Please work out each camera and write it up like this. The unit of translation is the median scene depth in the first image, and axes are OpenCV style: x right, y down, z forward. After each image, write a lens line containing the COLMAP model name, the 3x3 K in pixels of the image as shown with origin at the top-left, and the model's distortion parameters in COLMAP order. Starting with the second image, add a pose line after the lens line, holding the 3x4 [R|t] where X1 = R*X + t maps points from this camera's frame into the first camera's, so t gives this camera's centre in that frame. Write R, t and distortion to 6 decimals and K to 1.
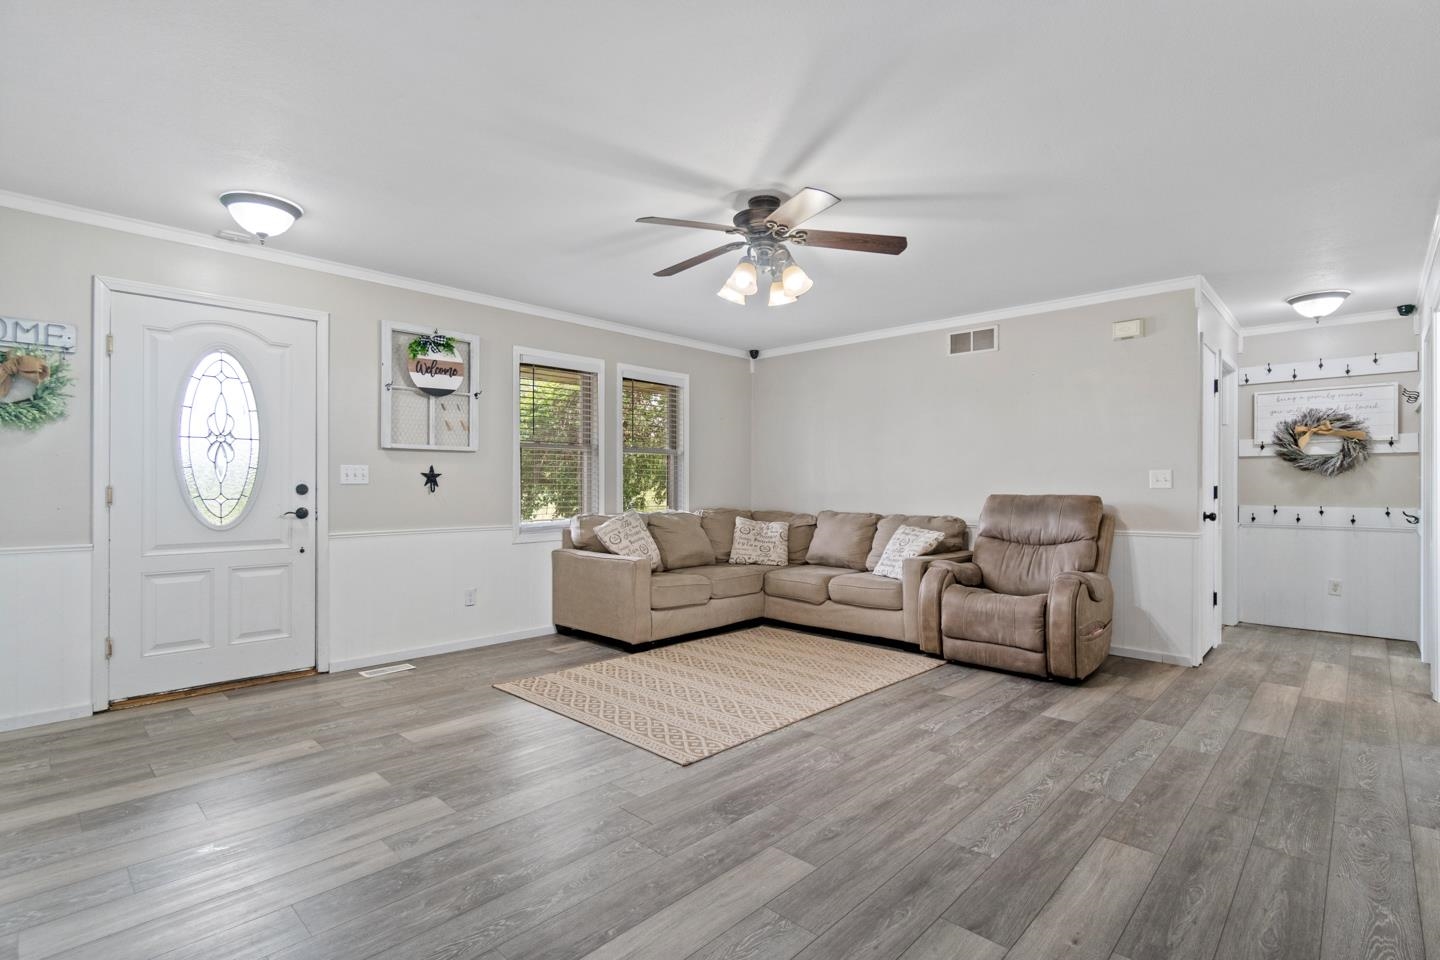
lens RADIAL K [[688.9, 0, 716.7], [0, 688.9, 484.0], [0, 0, 1]] dist [-0.001424, -0.000055]
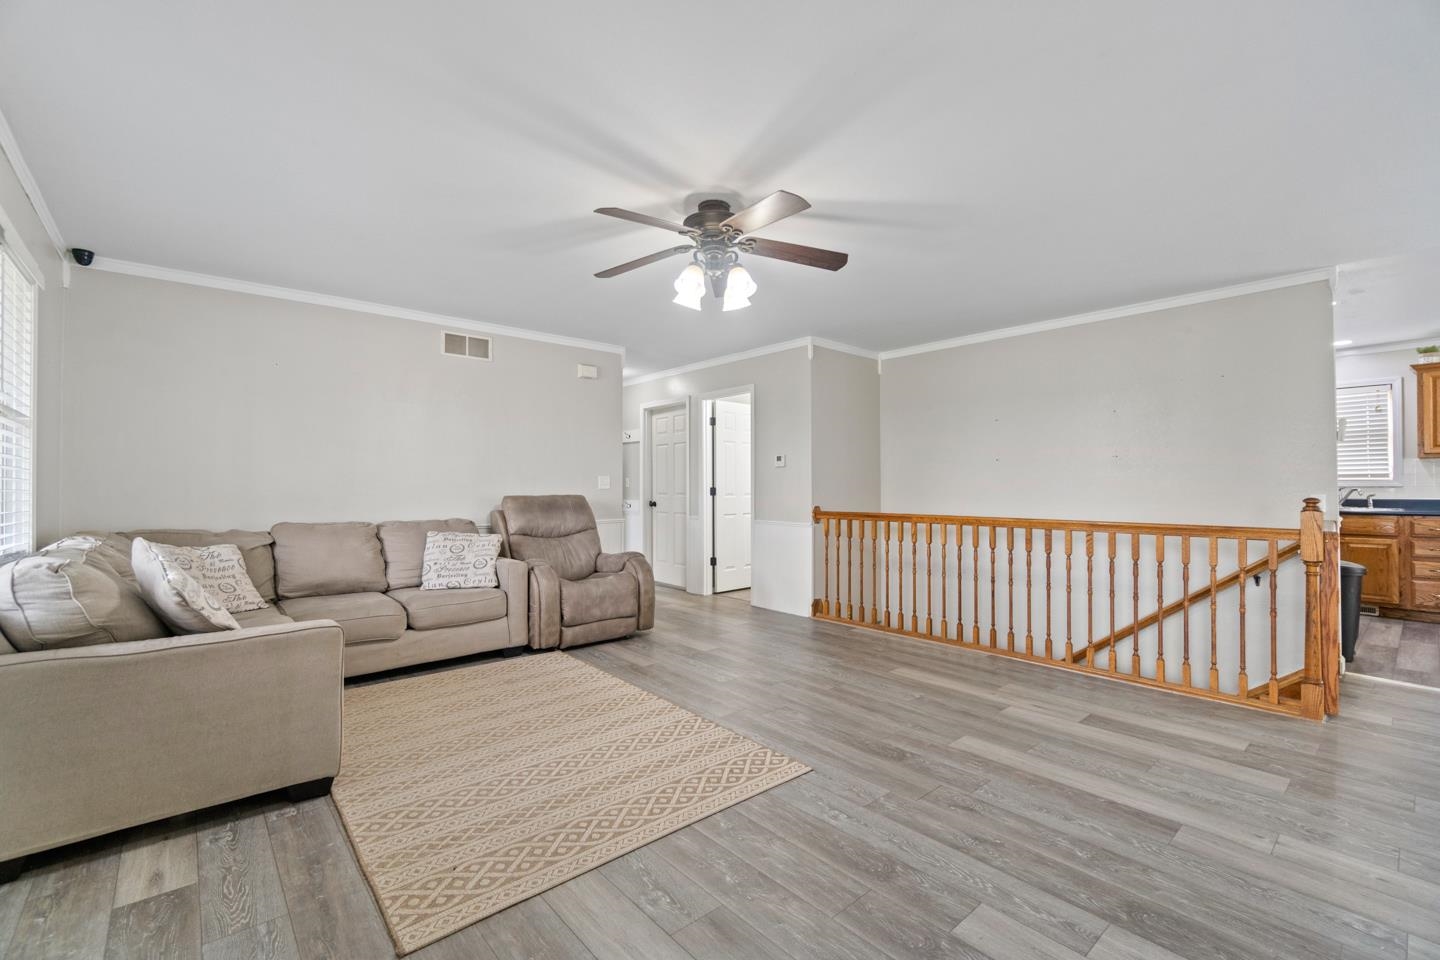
lens RADIAL K [[609.9, 0, 716.0], [0, 609.9, 481.5], [0, 0, 1]] dist [-0.002645, 0.001326]
pose [[0.101291, 0.006567, 0.994835, -0.726059], [-0.000986, 0.999978, -0.006500, -0.002112], [-0.994856, -0.000322, 0.101295, 0.807733]]
